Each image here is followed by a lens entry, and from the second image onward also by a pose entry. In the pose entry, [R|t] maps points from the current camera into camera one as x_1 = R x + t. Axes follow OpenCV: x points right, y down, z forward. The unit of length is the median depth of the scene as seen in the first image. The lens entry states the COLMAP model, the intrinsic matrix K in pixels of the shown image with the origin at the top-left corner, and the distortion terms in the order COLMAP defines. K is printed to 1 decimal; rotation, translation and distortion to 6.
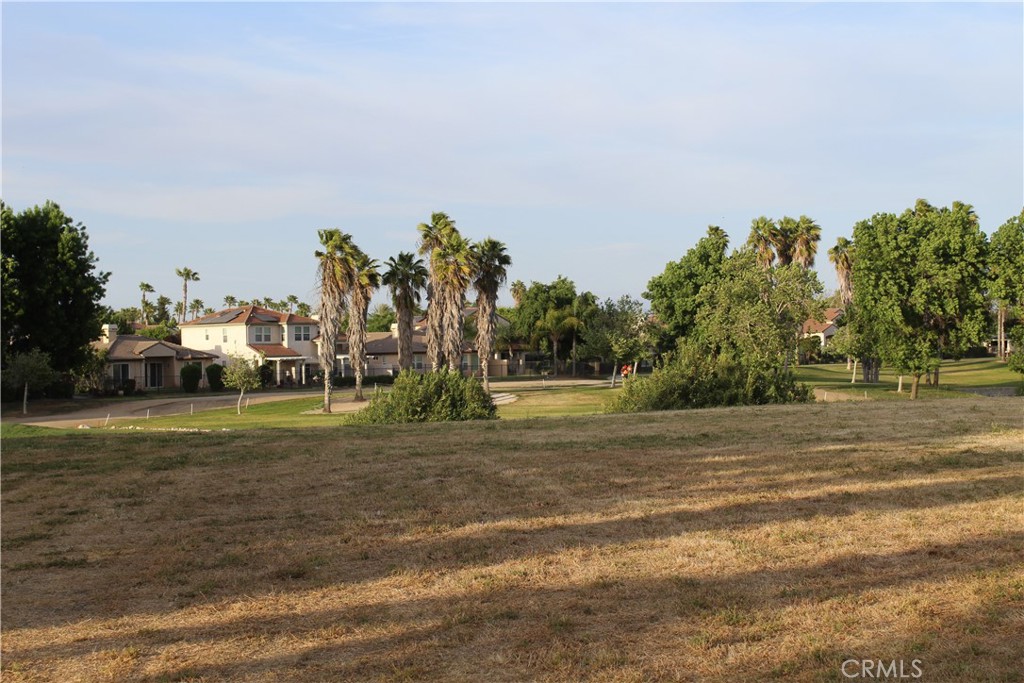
lens RADIAL K [[1733.5, 0, 511.0], [0, 1733.5, 342.3], [0, 0, 1]] dist [0.089075, 0.000000]
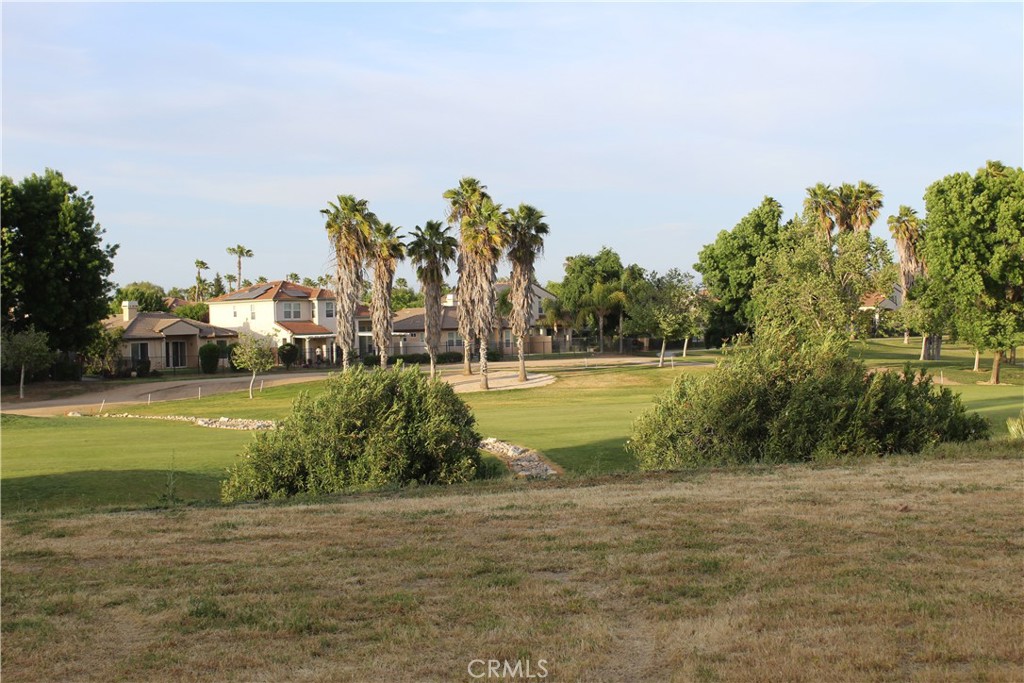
lens RADIAL K [[1602.7, 0, 509.1], [0, 1602.7, 333.5], [0, 0, 1]] dist [-0.000609, 0.000000]
pose [[0.999242, -0.004417, -0.038683, 0.011468], [0.004822, 0.999934, 0.010389, -0.000878], [0.038635, -0.010568, 0.999198, 0.152325]]
